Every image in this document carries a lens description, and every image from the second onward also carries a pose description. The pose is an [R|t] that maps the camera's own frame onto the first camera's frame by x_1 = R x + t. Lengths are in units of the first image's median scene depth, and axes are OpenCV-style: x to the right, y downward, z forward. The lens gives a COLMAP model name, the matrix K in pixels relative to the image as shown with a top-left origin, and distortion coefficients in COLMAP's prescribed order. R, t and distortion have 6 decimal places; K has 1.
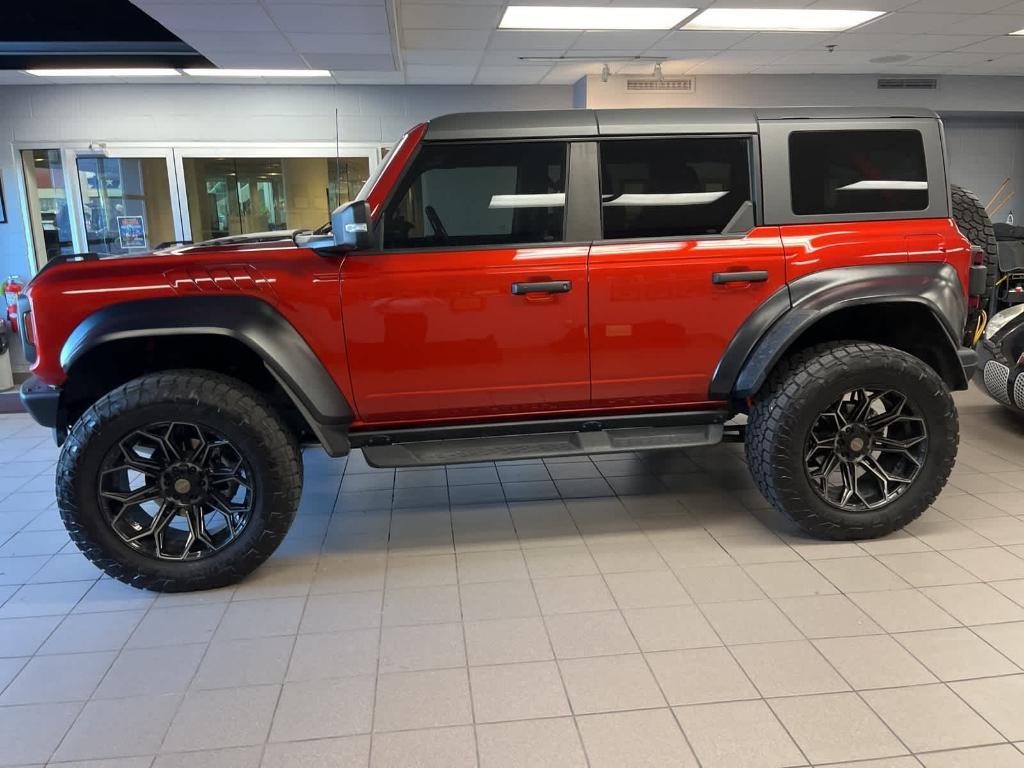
lens RADIAL K [[778.1, 0, 513.4], [0, 778.1, 386.1], [0, 0, 1]] dist [0.066616, -0.090160]
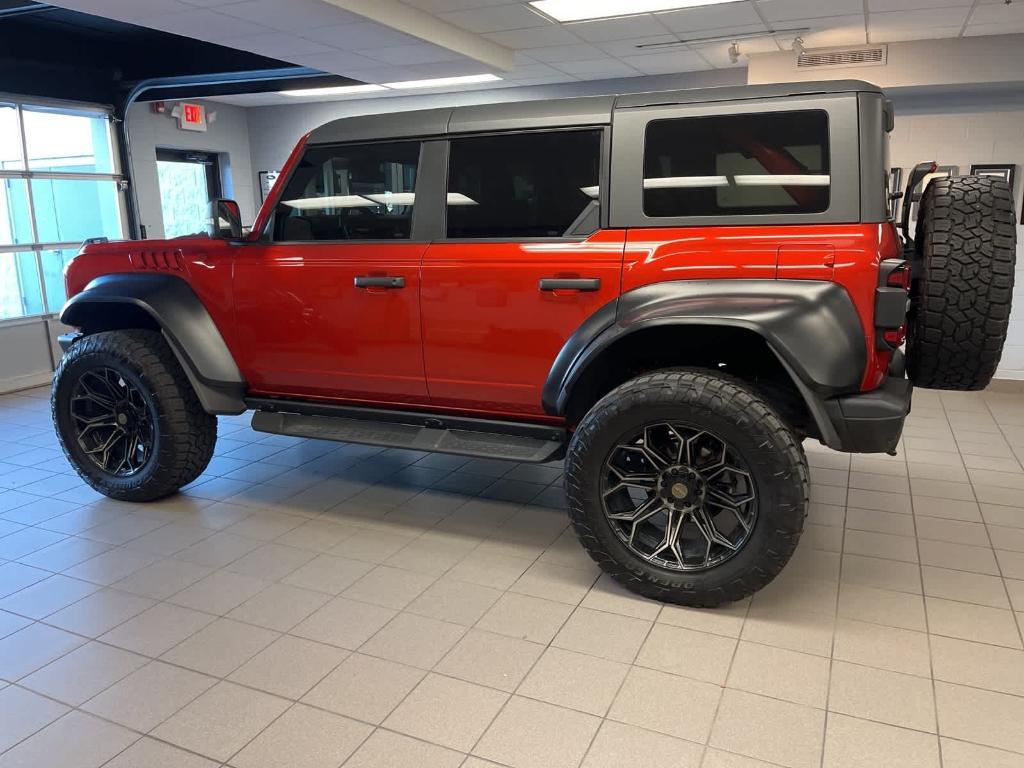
lens RADIAL K [[778.1, 0, 513.6], [0, 778.1, 385.7], [0, 0, 1]] dist [0.066616, -0.090160]
pose [[0.852990, 0.123438, -0.507120, 0.710595], [-0.119025, 0.992033, 0.041267, -0.052045], [0.508174, 0.025160, 0.860887, 0.189474]]
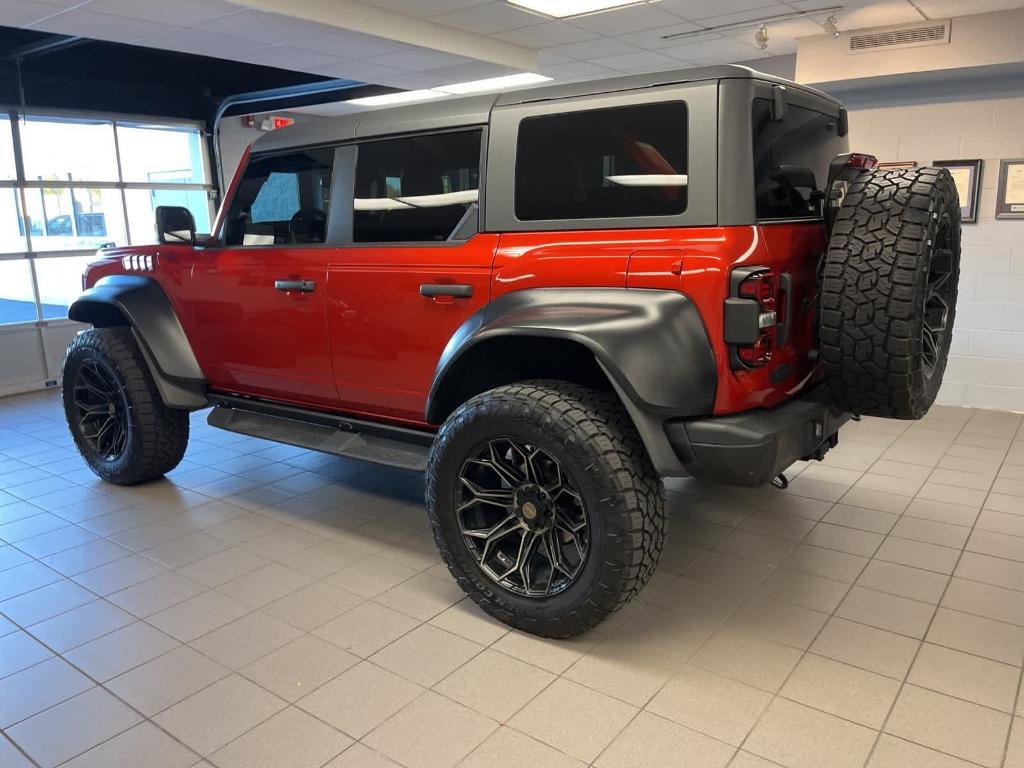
lens RADIAL K [[778.1, 0, 507.5], [0, 778.1, 387.9], [0, 0, 1]] dist [0.066616, -0.090160]
pose [[0.712308, 0.154163, -0.684727, 0.961195], [-0.144924, 0.986861, 0.071426, -0.103742], [0.686742, 0.048356, 0.725291, 0.415677]]
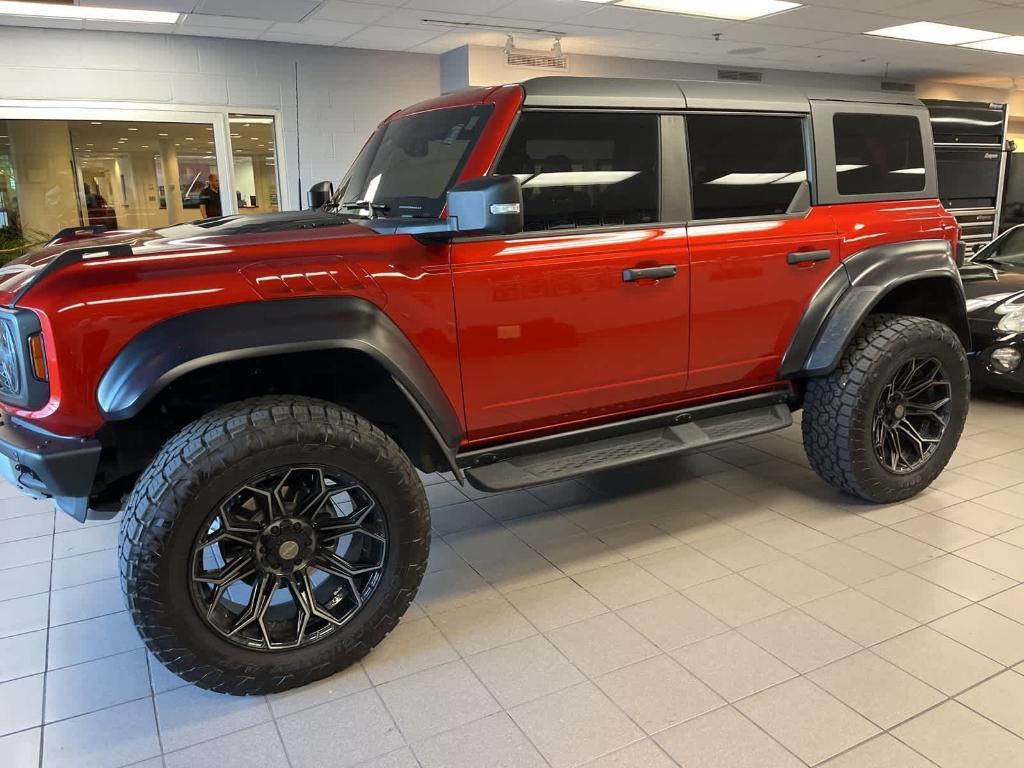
lens RADIAL K [[778.1, 0, 520.5], [0, 778.1, 379.2], [0, 0, 1]] dist [0.066616, -0.090160]
pose [[0.929838, -0.079460, 0.359288, -0.429452], [0.073990, 0.996838, 0.028973, -0.038900], [-0.360454, -0.000357, 0.932777, 0.193311]]
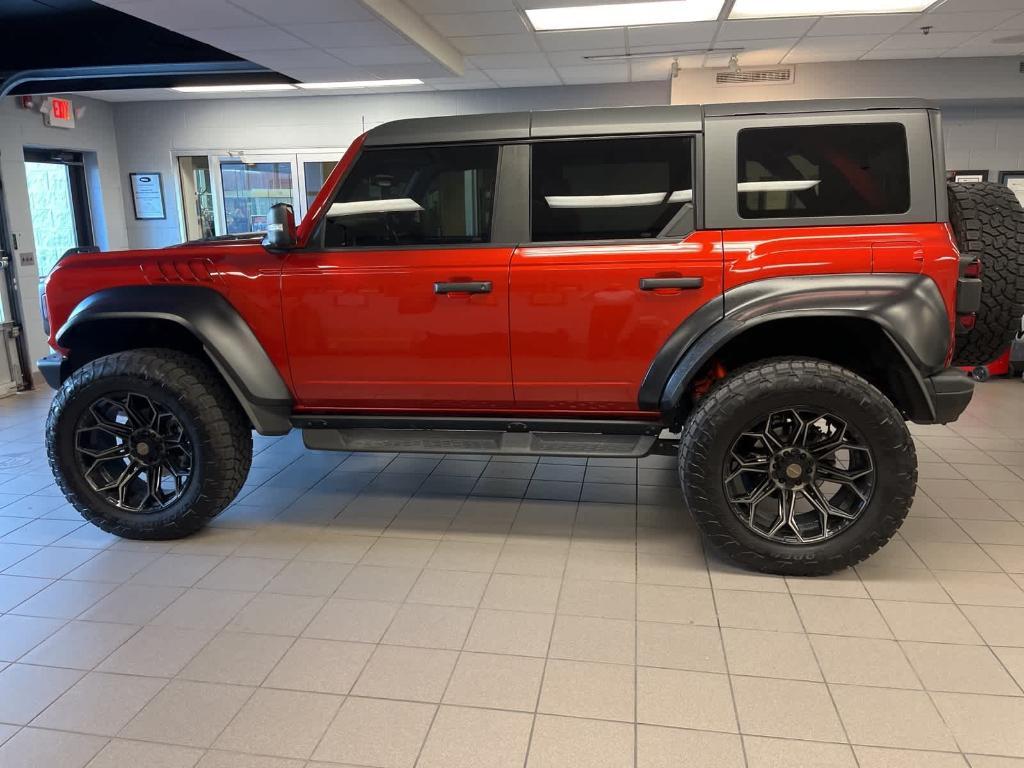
lens RADIAL K [[778.1, 0, 503.8], [0, 778.1, 385.1], [0, 0, 1]] dist [0.066616, -0.090160]
pose [[0.957346, 0.066462, -0.281196, 0.371815], [-0.065979, 0.997758, 0.011199, -0.013349], [0.281310, 0.007832, 0.959585, 0.032012]]
